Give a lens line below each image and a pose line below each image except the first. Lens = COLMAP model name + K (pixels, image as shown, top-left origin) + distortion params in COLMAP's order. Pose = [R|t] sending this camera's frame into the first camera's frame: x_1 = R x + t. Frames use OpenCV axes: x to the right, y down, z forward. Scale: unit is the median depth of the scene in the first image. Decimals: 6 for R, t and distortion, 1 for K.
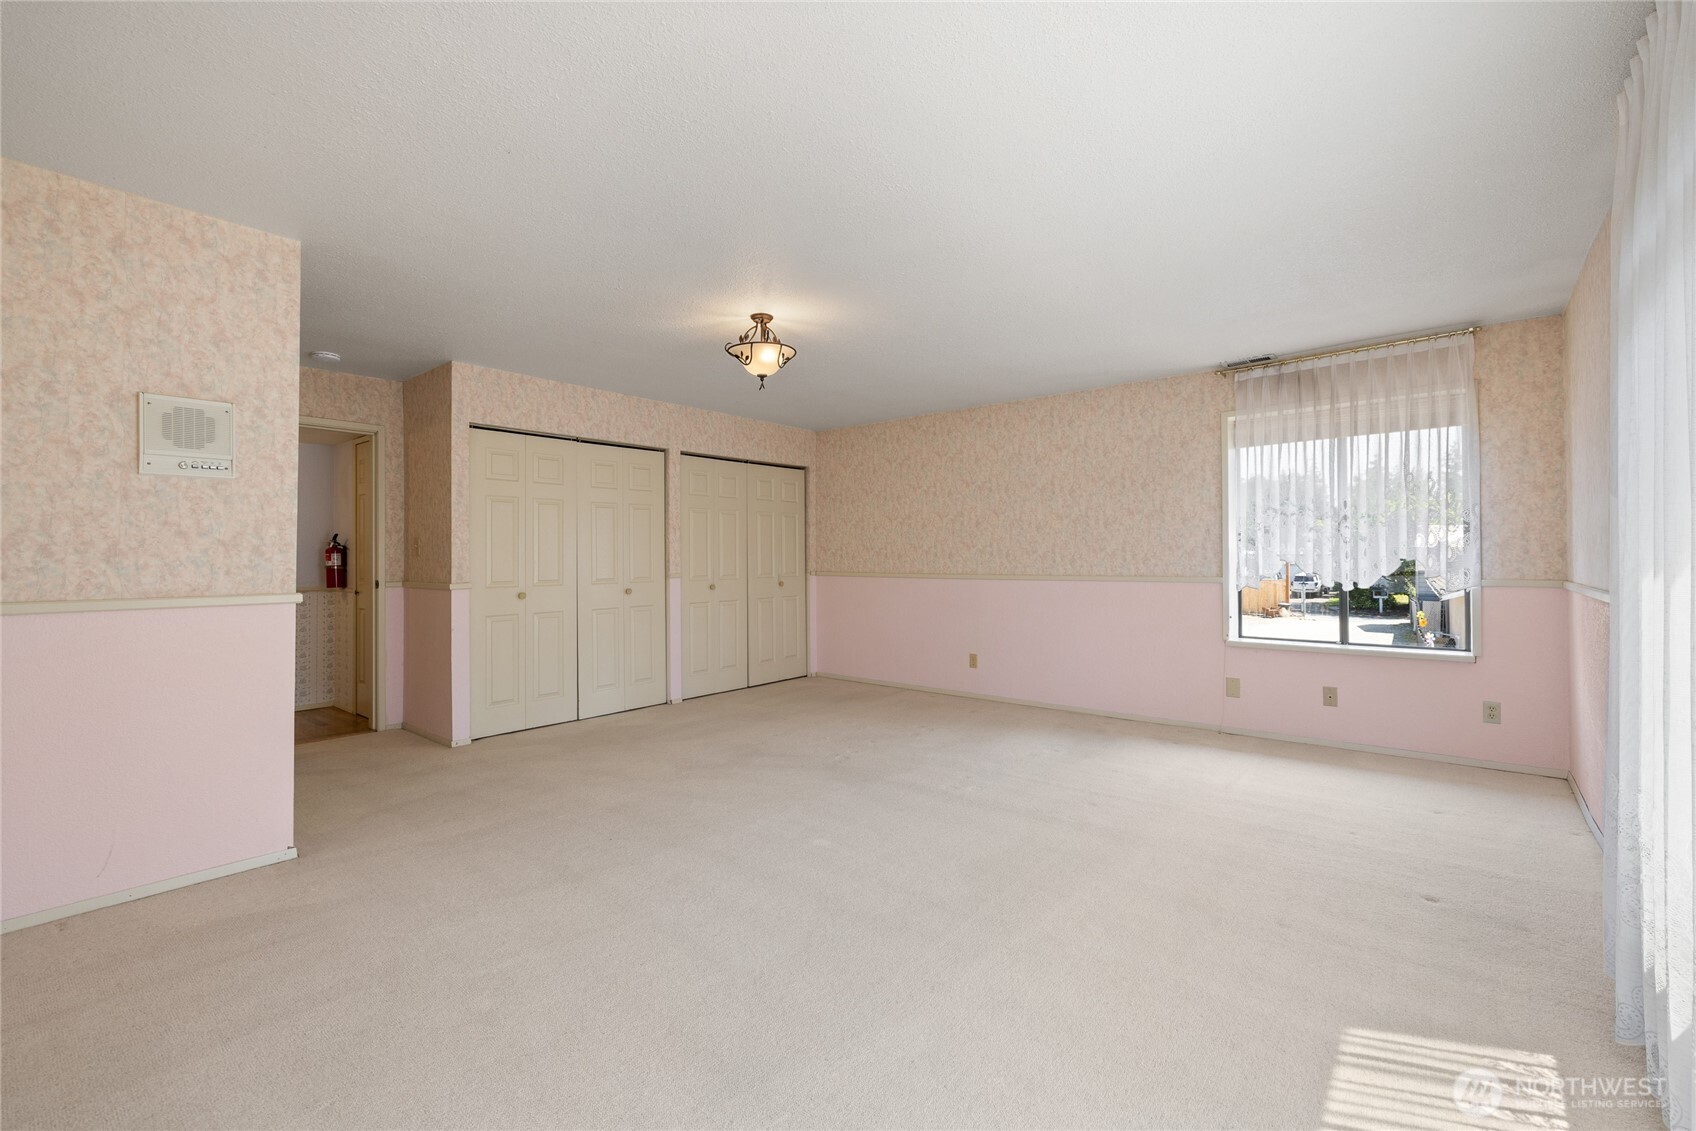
lens RADIAL K [[714.6, 0, 849.8], [0, 714.6, 548.1], [0, 0, 1]] dist [0.000381, 0.000020]
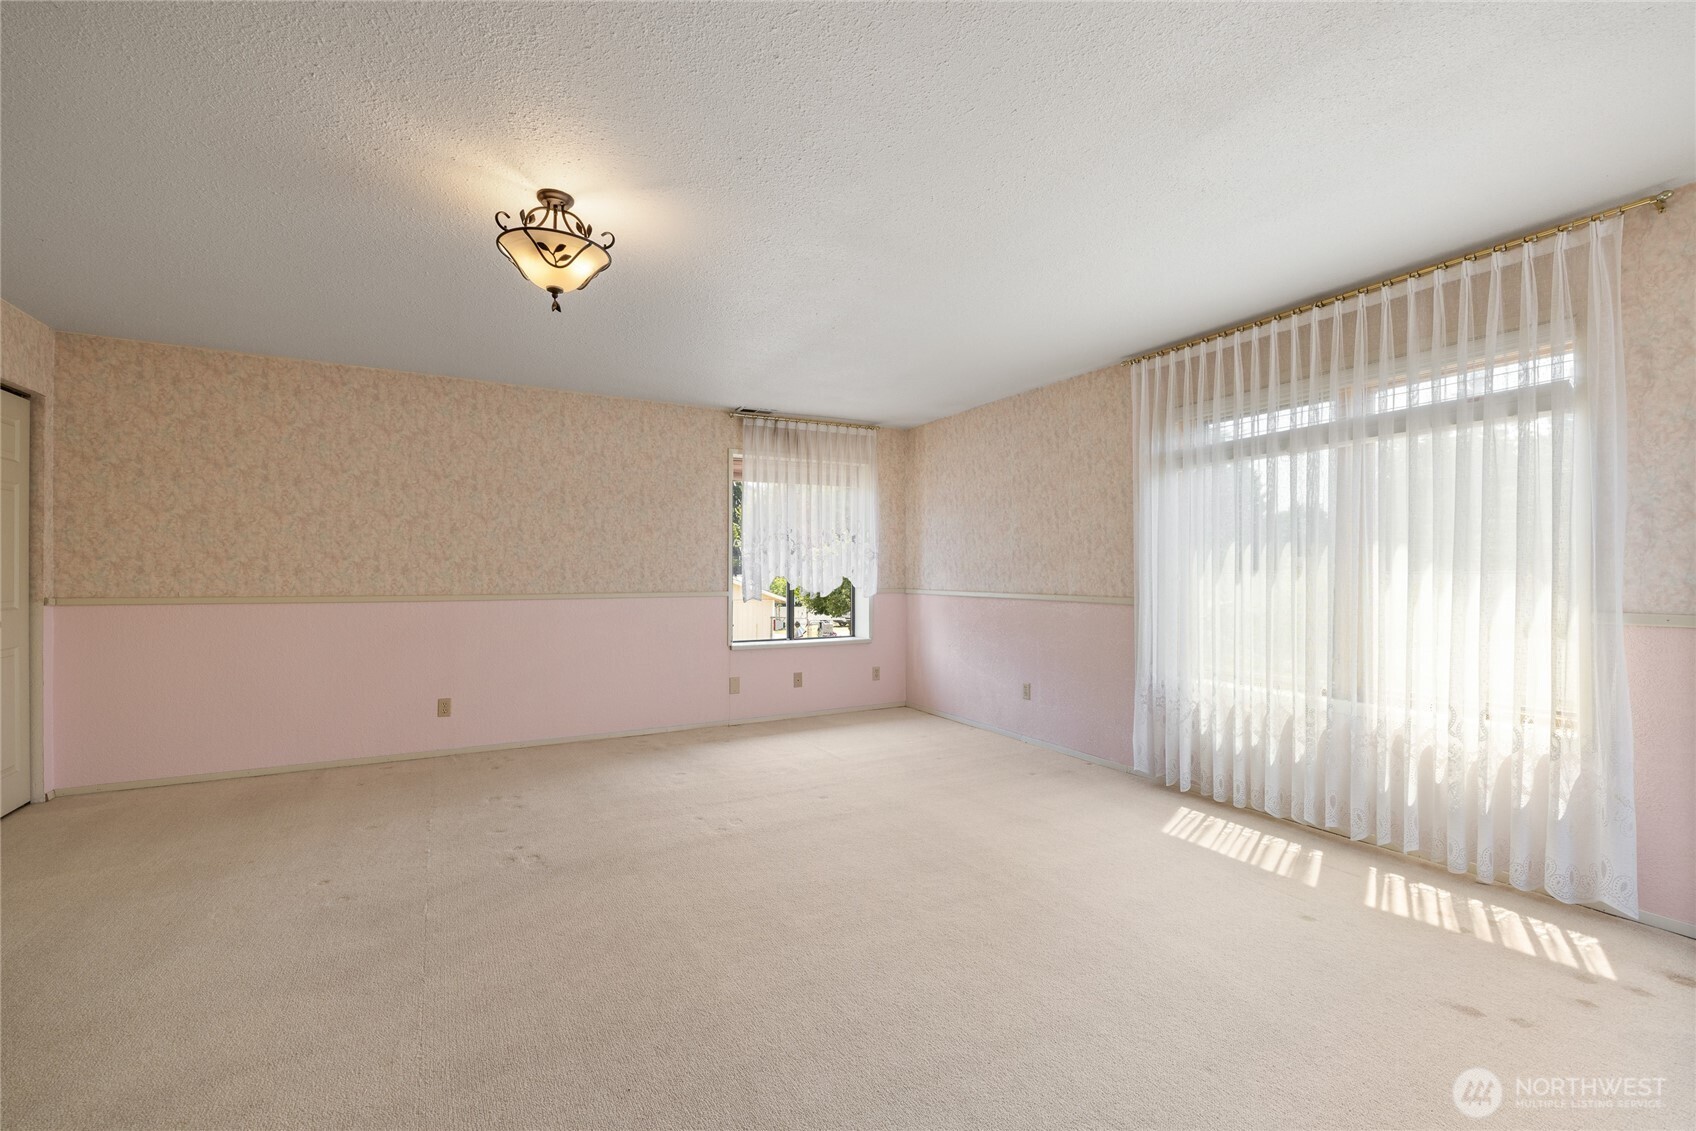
lens RADIAL K [[709.0, 0, 846.5], [0, 709.0, 564.4], [0, 0, 1]] dist [0.002208, -0.000309]
pose [[0.371047, 0.018405, 0.928432, -0.439531], [-0.013373, 0.999806, -0.014475, 0.010680], [-0.928518, -0.007045, 0.371221, 0.371425]]
